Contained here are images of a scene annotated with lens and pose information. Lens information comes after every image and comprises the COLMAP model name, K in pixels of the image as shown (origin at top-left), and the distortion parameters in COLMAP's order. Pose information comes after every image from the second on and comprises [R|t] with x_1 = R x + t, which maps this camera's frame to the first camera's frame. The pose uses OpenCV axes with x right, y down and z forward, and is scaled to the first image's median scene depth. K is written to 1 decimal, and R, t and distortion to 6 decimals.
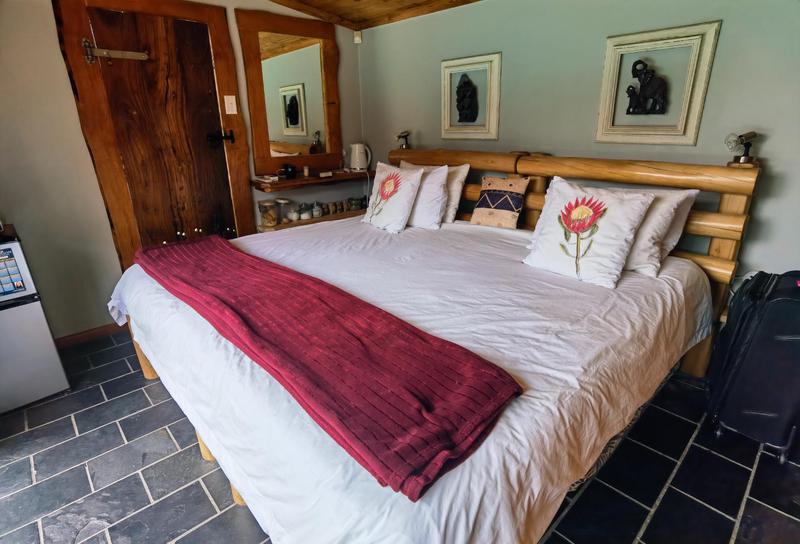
lens RADIAL K [[411.3, 0, 402.1], [0, 411.3, 270.7], [0, 0, 1]] dist [-0.032638, 0.003851]
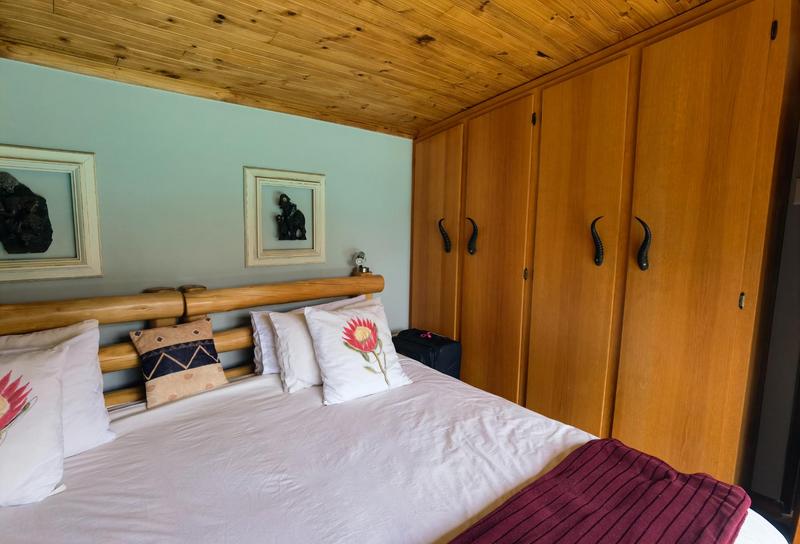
lens RADIAL K [[411.3, 0, 401.4], [0, 411.3, 275.3], [0, 0, 1]] dist [-0.032638, 0.003851]
pose [[0.053984, -0.106649, 0.992830, -0.587304], [0.325186, 0.941956, 0.083502, -0.327812], [-0.944108, 0.318347, 0.085531, 0.730942]]
